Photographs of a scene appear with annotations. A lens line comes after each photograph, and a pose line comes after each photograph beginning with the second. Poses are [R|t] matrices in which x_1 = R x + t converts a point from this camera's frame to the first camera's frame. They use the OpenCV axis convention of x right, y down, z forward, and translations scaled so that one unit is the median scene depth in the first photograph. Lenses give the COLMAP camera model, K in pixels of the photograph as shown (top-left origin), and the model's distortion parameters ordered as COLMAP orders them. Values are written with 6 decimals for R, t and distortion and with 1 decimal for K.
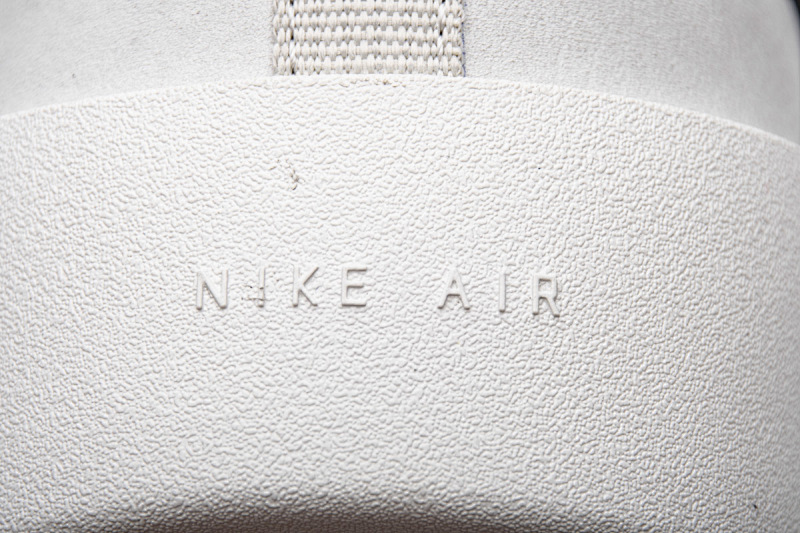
lens RADIAL K [[3956.3, 0, 388.9], [0, 3956.3, 293.1], [0, 0, 1]] dist [1.018025, 0.000000]
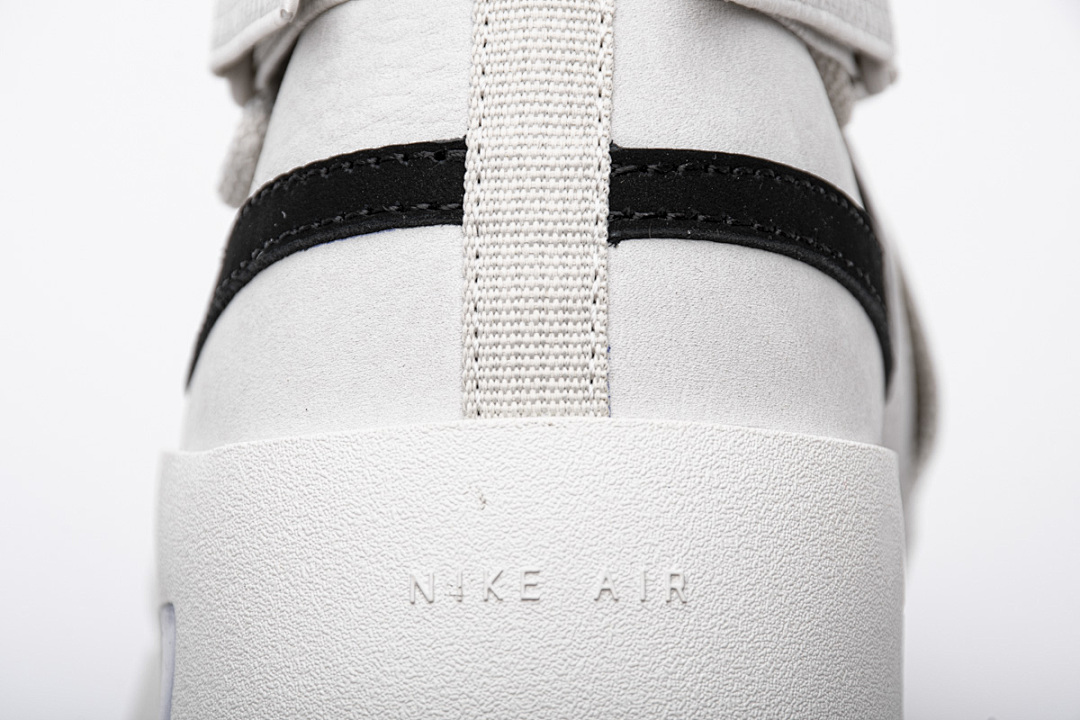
lens RADIAL K [[5341.0, 0, 530.1], [0, 5341.0, 319.0], [0, 0, 1]] dist [1.018025, 0.000000]
pose [[0.999759, -0.019669, 0.009784, -0.024058], [0.019343, 0.999290, 0.032318, -0.144902], [-0.010413, -0.032121, 0.999430, -0.762605]]
